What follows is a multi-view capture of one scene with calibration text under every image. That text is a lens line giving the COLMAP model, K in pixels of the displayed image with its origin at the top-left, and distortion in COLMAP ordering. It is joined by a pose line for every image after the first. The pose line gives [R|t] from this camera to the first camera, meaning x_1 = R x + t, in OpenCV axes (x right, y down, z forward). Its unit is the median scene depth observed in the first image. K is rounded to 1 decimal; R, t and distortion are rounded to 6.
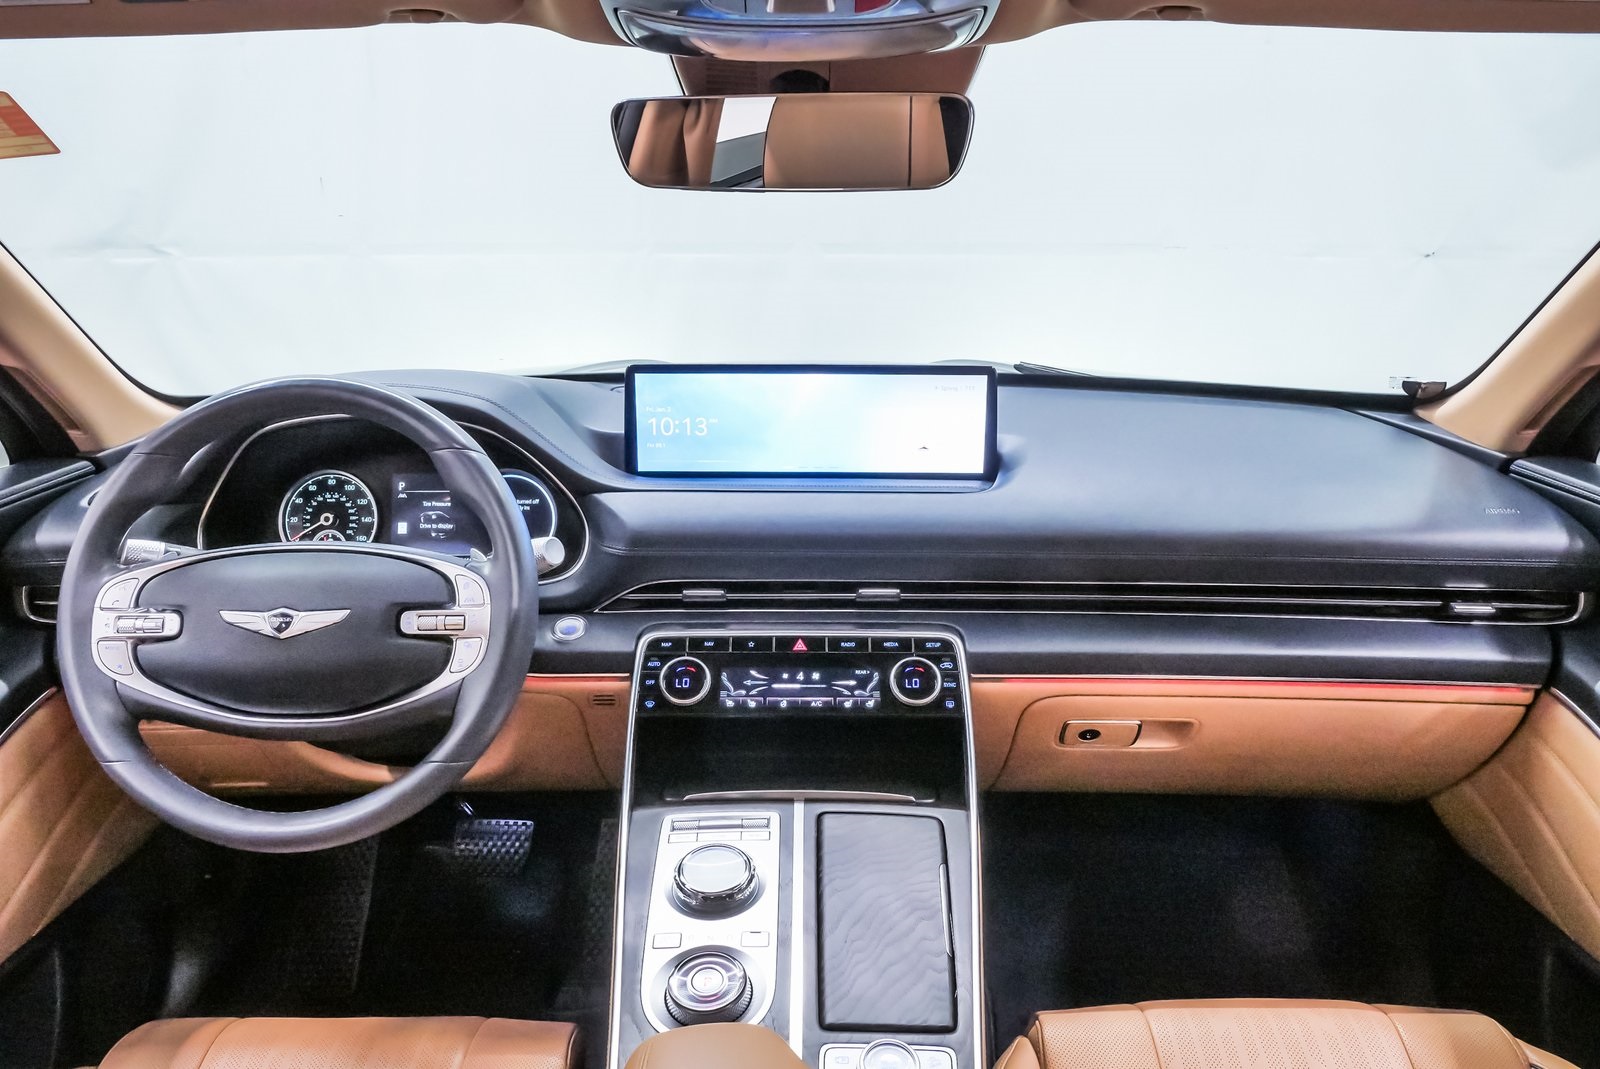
lens RADIAL K [[1188.4, 0, 810.2], [0, 1188.4, 539.5], [0, 0, 1]] dist [-0.046512, 0.008675]
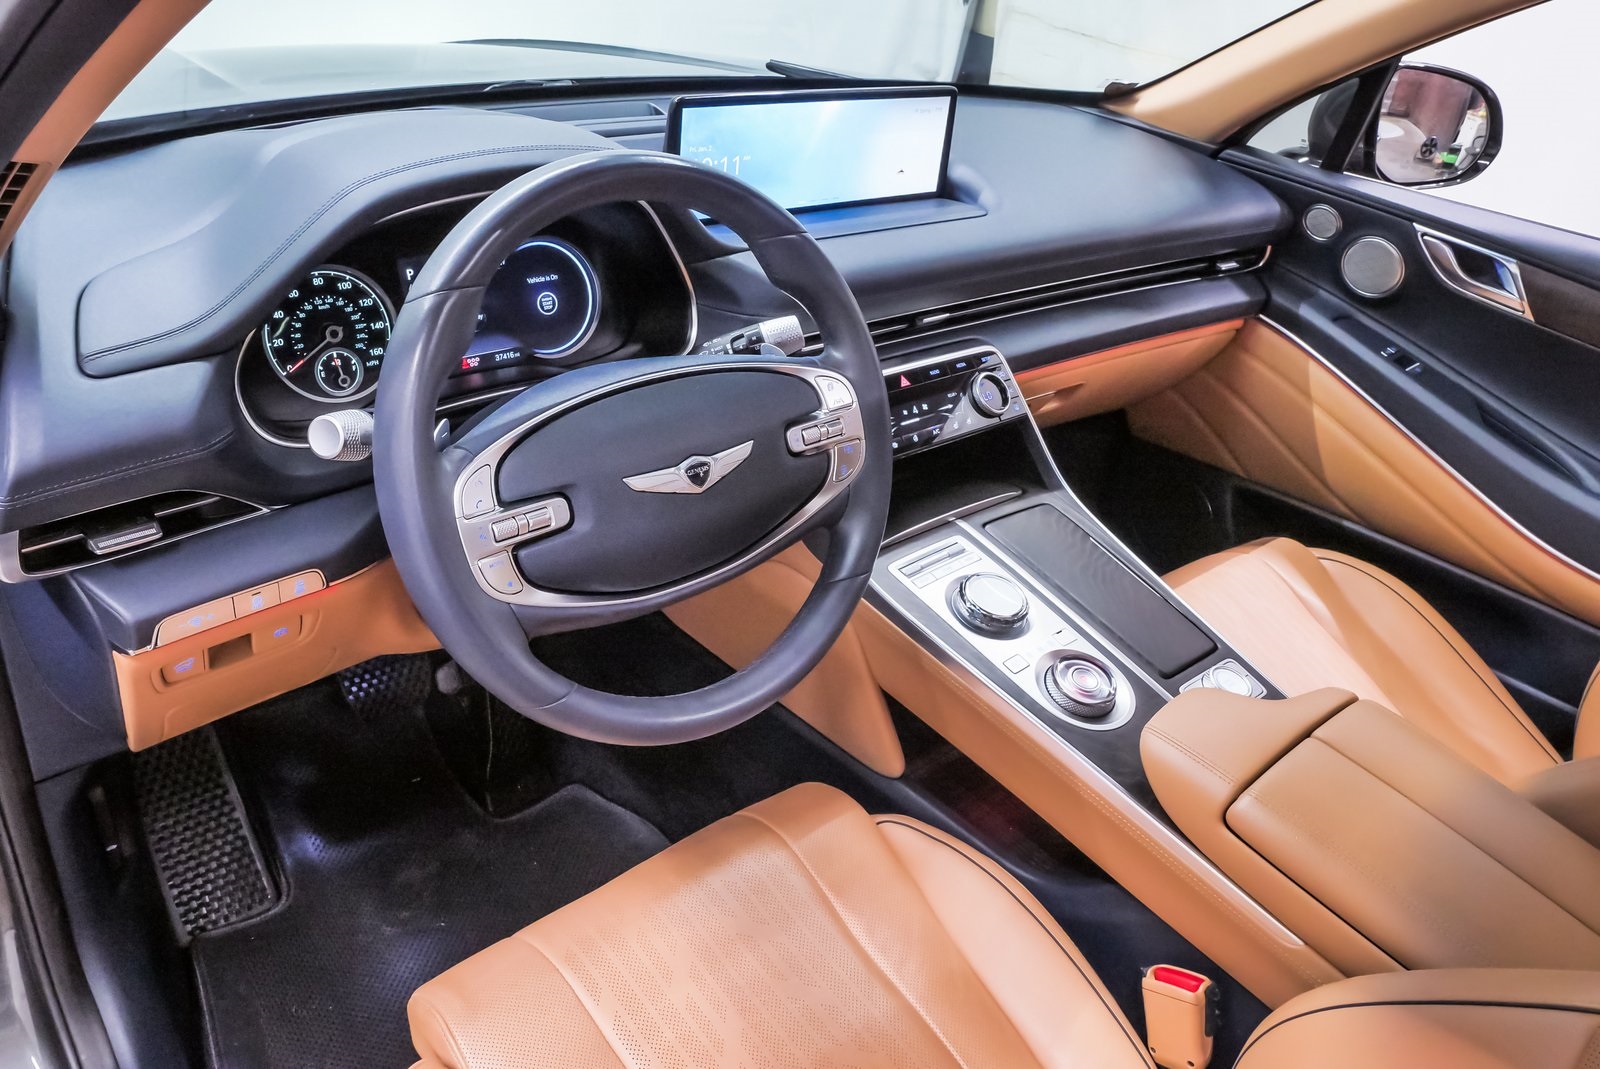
lens RADIAL K [[1188.4, 0, 810.0], [0, 1188.4, 549.3], [0, 0, 1]] dist [-0.046512, 0.008675]
pose [[0.732526, -0.276080, 0.622242, -0.774926], [0.074618, 0.941125, 0.329722, -0.125111], [-0.676637, -0.195100, 0.709999, 0.286313]]
